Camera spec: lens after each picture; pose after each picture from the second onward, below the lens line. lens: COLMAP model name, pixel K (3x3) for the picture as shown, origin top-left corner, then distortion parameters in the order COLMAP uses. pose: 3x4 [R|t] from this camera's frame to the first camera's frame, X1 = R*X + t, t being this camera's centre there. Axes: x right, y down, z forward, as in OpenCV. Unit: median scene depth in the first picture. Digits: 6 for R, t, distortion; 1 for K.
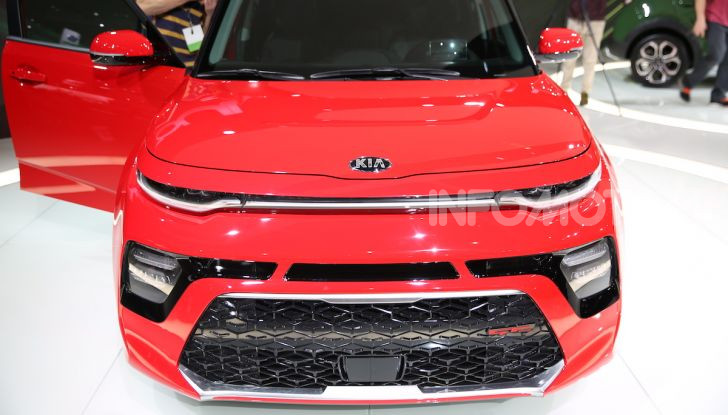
lens RADIAL K [[766.1, 0, 365.8], [0, 766.1, 210.8], [0, 0, 1]] dist [-0.011641, 0.000000]
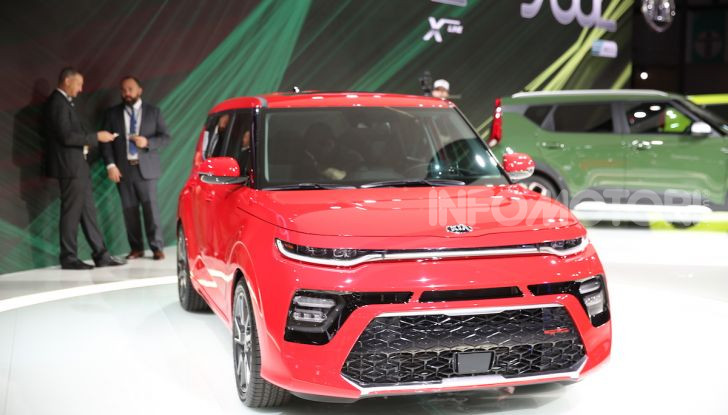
lens RADIAL K [[1166.2, 0, 357.2], [0, 1166.2, 208.0], [0, 0, 1]] dist [0.188555, 0.000000]
pose [[0.960757, -0.023882, 0.276362, -0.828771], [0.085419, 0.973345, -0.212843, 0.376747], [-0.263913, 0.228097, 0.937188, -1.146863]]
